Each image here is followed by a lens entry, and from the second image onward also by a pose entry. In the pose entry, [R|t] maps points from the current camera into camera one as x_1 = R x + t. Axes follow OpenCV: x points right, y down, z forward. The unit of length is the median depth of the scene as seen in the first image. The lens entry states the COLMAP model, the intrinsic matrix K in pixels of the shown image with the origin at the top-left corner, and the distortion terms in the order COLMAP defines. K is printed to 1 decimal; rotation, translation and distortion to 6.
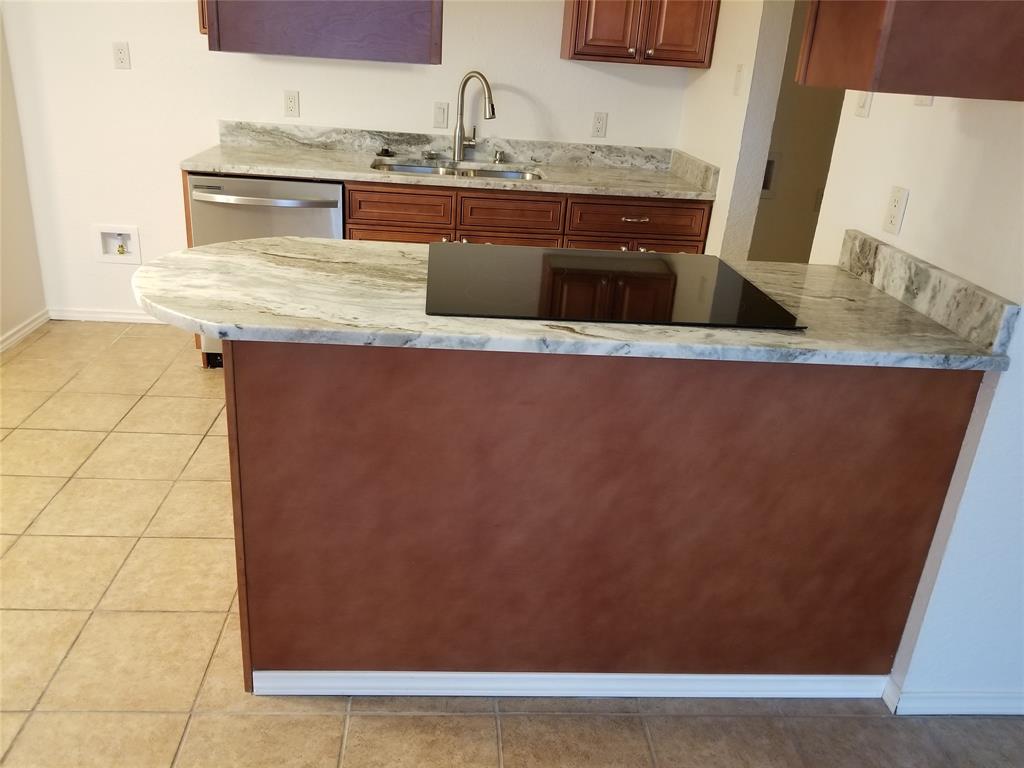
lens RADIAL K [[821.2, 0, 495.2], [0, 821.2, 380.6], [0, 0, 1]] dist [0.124602, -0.267925]
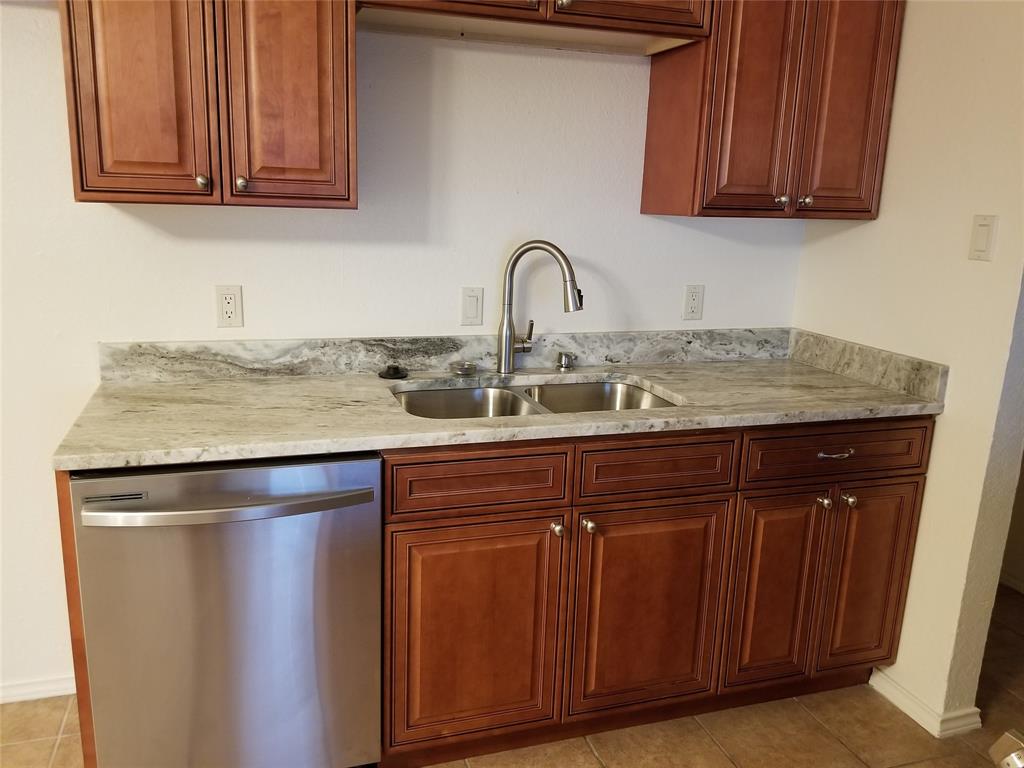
lens RADIAL K [[821.2, 0, 495.2], [0, 821.2, 380.6], [0, 0, 1]] dist [0.124602, -0.267925]
pose [[0.969670, -0.088073, 0.227999, -0.199178], [0.121596, 0.983022, -0.137414, -0.176037], [-0.212025, 0.160970, 0.963916, 0.398591]]
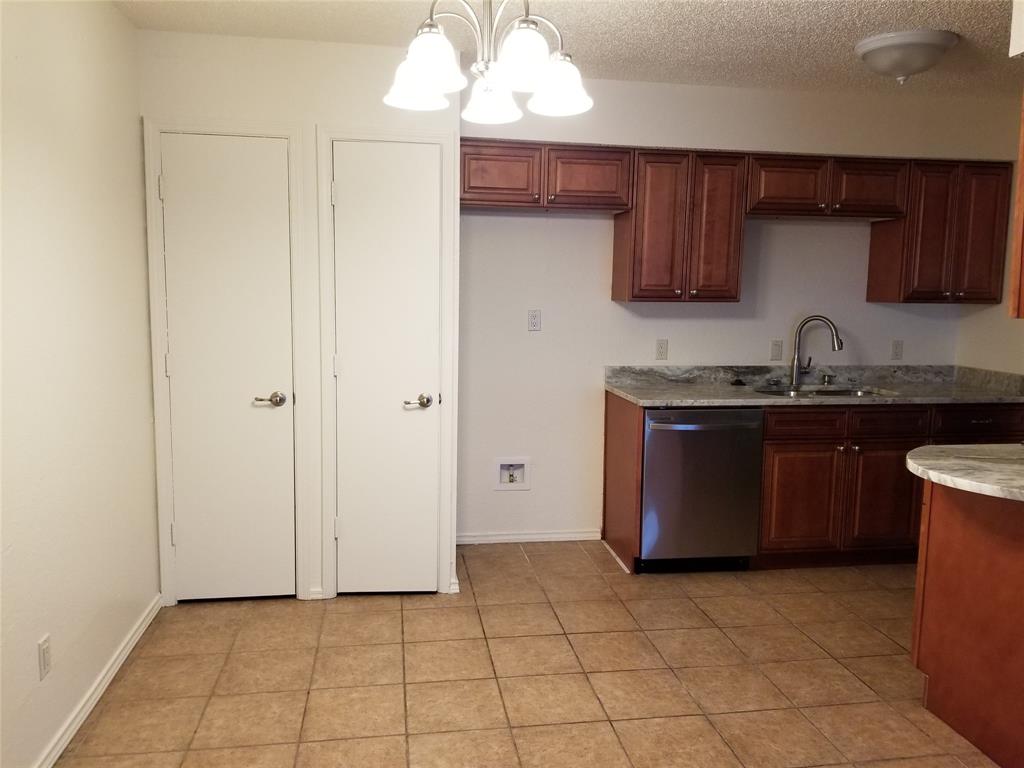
lens RADIAL K [[822.8, 0, 490.5], [0, 822.8, 383.6], [0, 0, 1]] dist [0.058936, -0.113367]
pose [[0.995339, -0.063452, 0.072619, -0.582499], [0.080126, 0.963176, -0.256653, 0.007586], [-0.053660, 0.261276, 0.963772, -0.144541]]
